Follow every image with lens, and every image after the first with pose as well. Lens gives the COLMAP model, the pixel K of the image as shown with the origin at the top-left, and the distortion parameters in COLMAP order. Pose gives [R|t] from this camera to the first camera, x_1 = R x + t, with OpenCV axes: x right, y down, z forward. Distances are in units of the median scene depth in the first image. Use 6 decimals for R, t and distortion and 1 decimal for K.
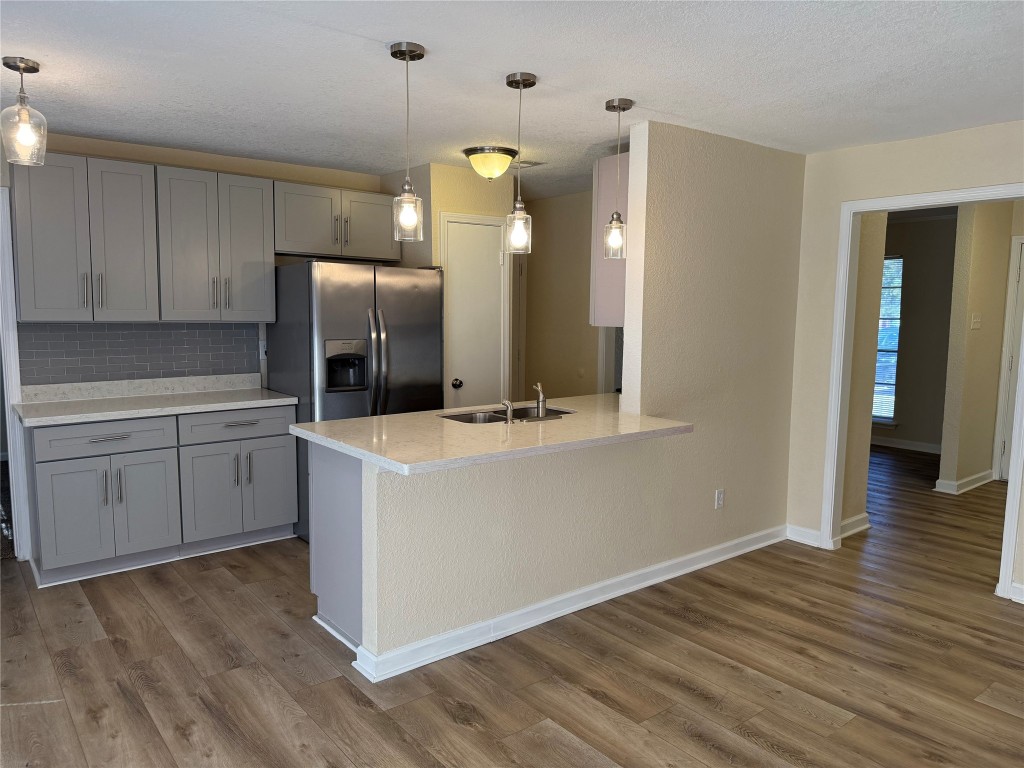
lens RADIAL K [[723.2, 0, 512.9], [0, 723.2, 381.8], [0, 0, 1]] dist [0.052280, -0.063514]
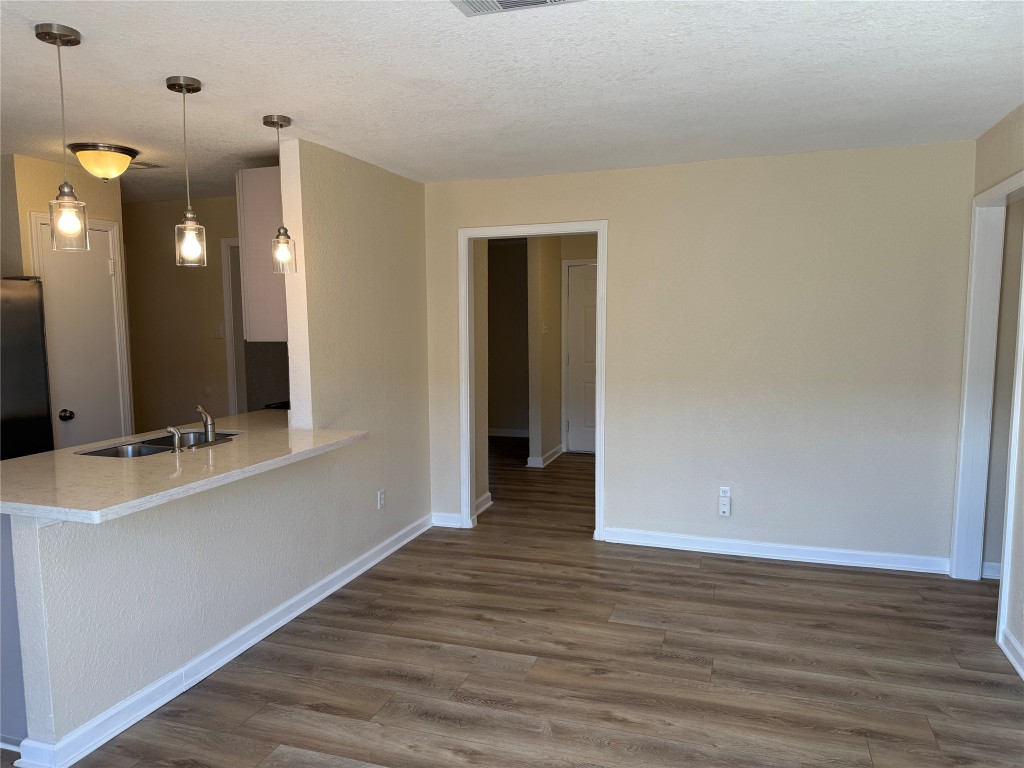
lens RADIAL K [[723.2, 0, 504.7], [0, 723.2, 382.5], [0, 0, 1]] dist [0.052280, -0.063514]
pose [[0.844674, -0.067744, 0.530977, -0.126227], [0.073747, 0.997228, 0.009915, -0.007458], [-0.530177, 0.030782, 0.847328, -0.002480]]
